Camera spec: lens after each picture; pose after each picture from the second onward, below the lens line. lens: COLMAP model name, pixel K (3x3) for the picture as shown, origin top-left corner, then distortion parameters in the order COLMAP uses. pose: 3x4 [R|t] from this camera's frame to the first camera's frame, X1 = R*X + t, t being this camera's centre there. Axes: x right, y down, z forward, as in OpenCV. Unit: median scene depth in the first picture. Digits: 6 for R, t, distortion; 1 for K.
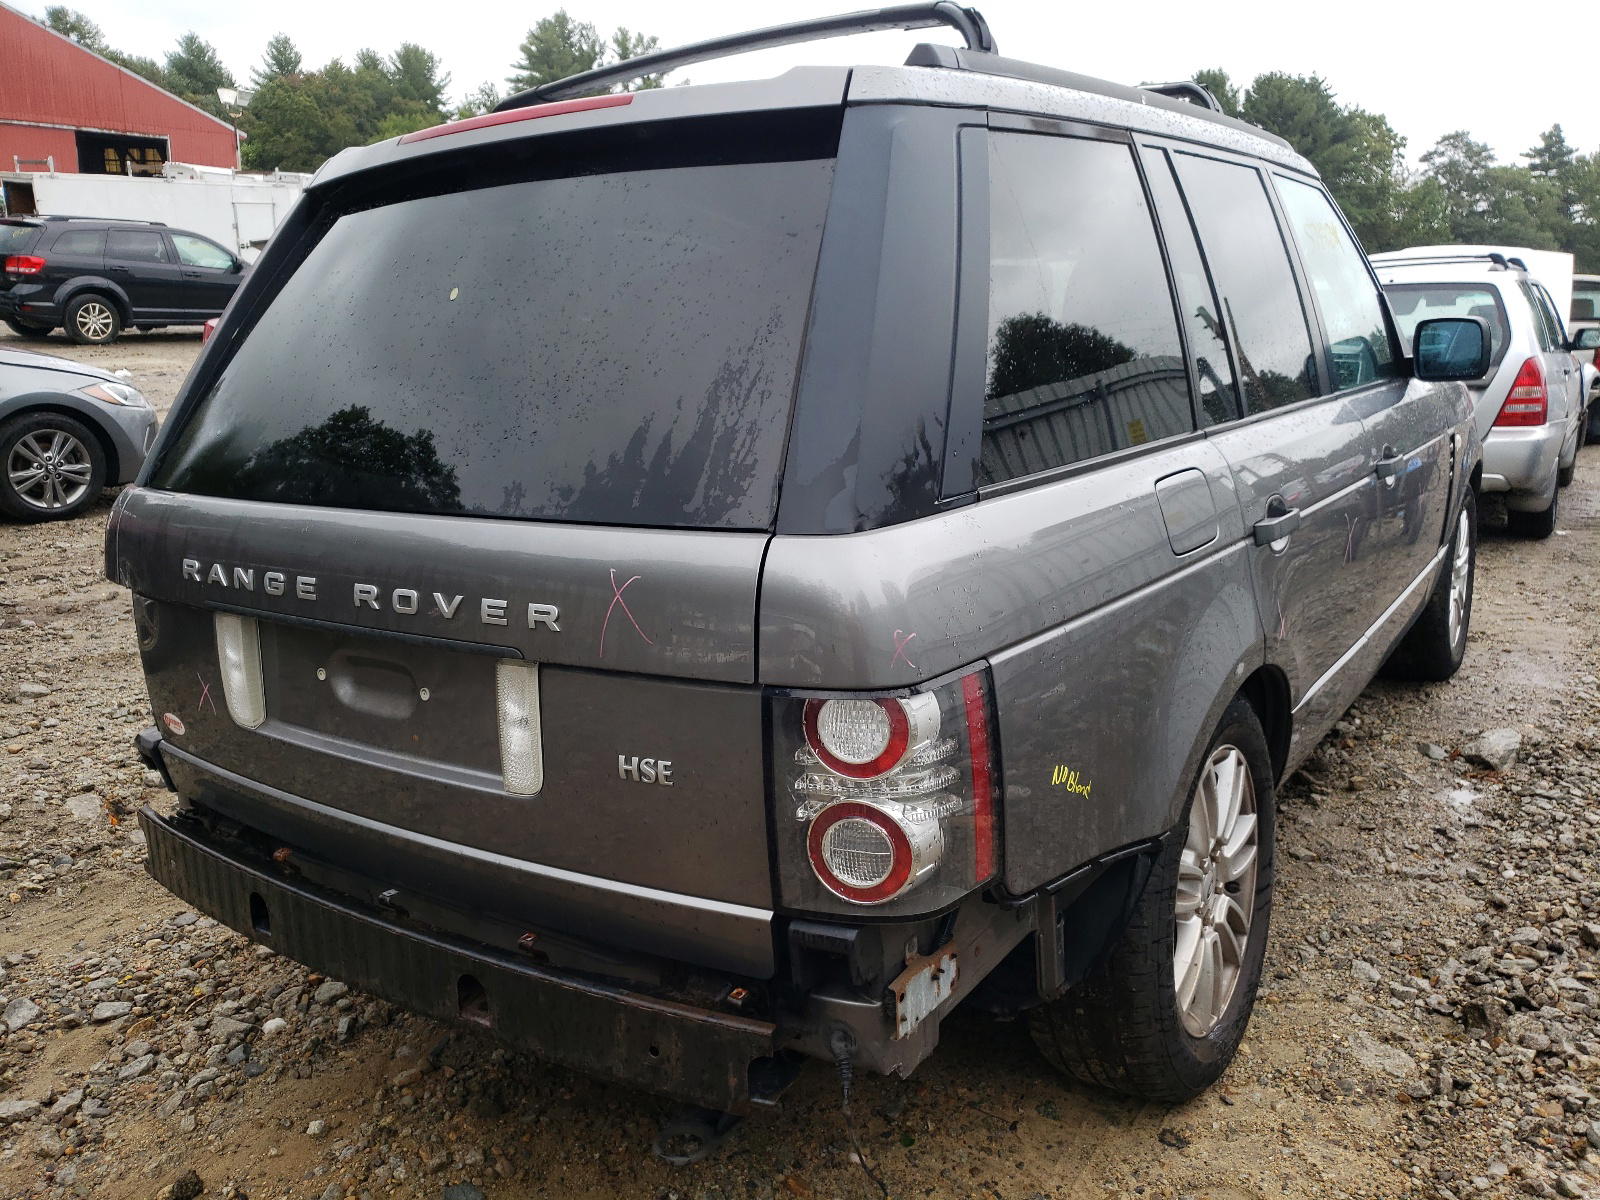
lens RADIAL K [[1243.1, 0, 800.0], [0, 1243.1, 600.0], [0, 0, 1]] dist [-0.026933, 0.061978]
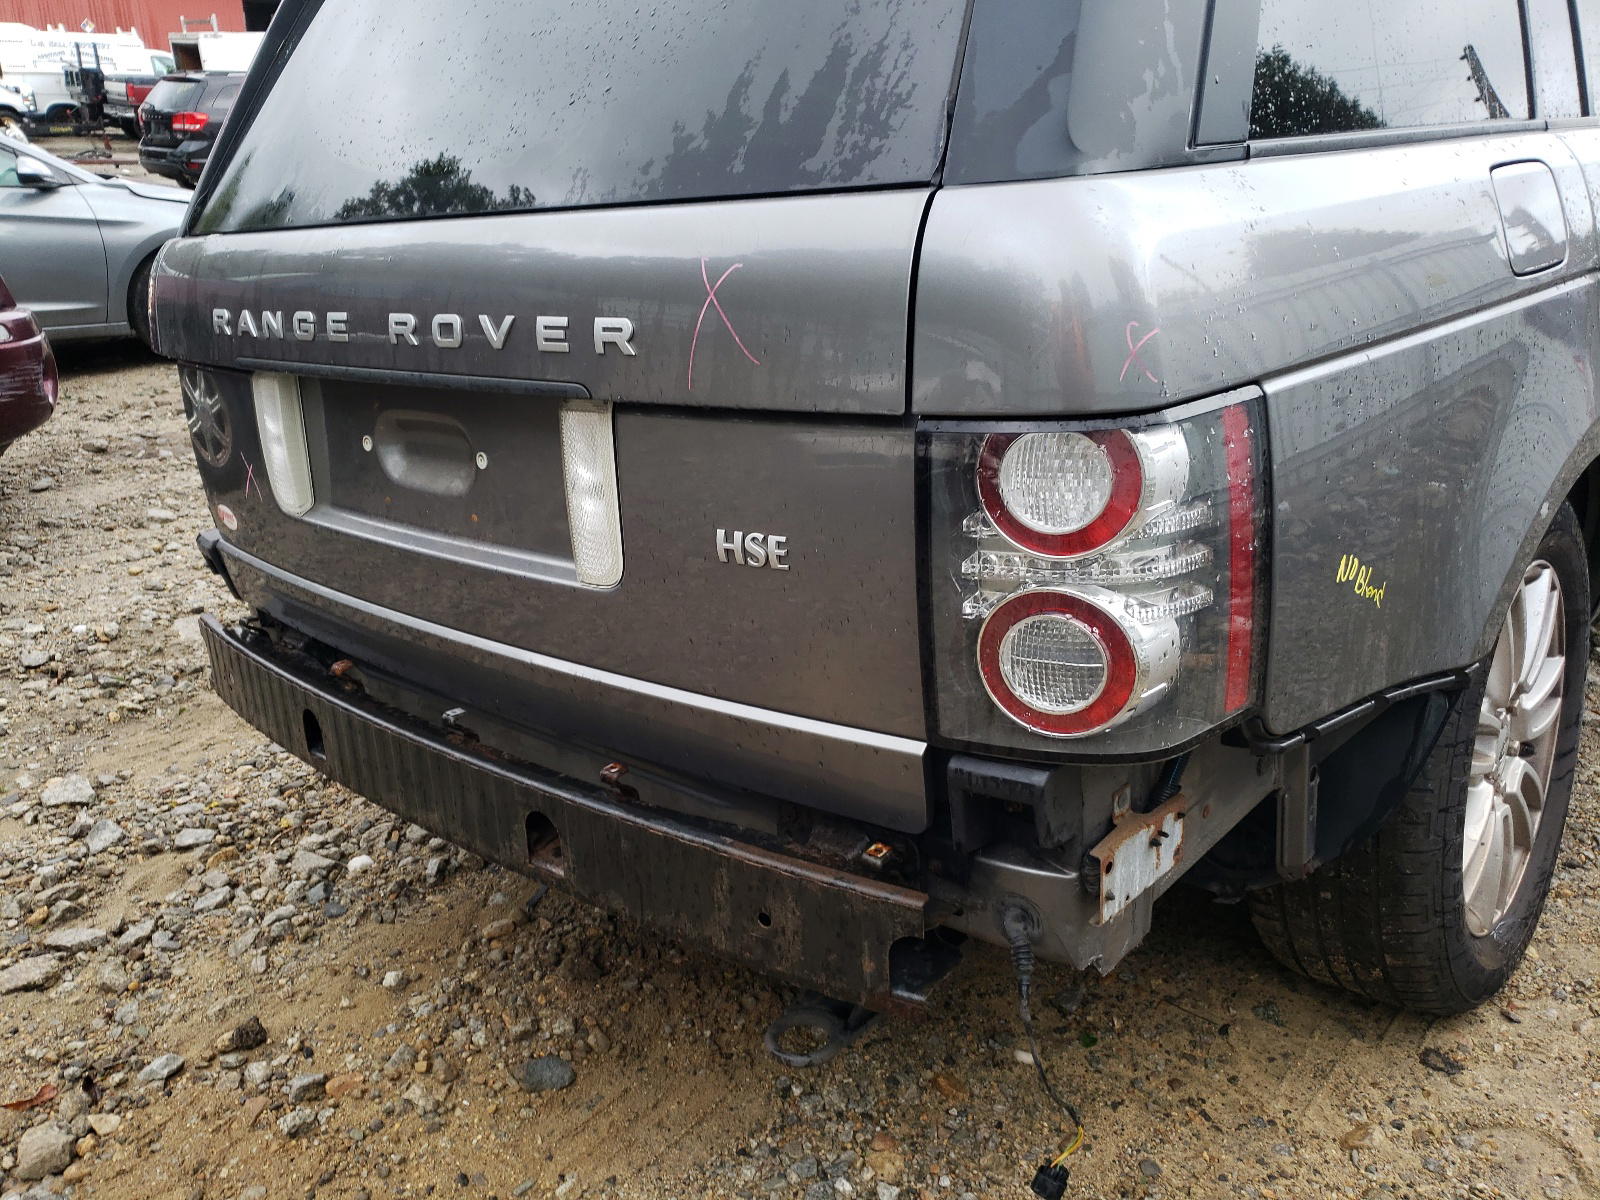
lens RADIAL K [[1290.4, 0, 773.3], [0, 1290.4, 602.4], [0, 0, 1]] dist [0.006581, 0.004642]
pose [[0.990252, 0.019980, -0.137848, -0.006003], [-0.003855, 0.993211, 0.116266, 0.058117], [0.139235, -0.114601, 0.983606, 0.181330]]
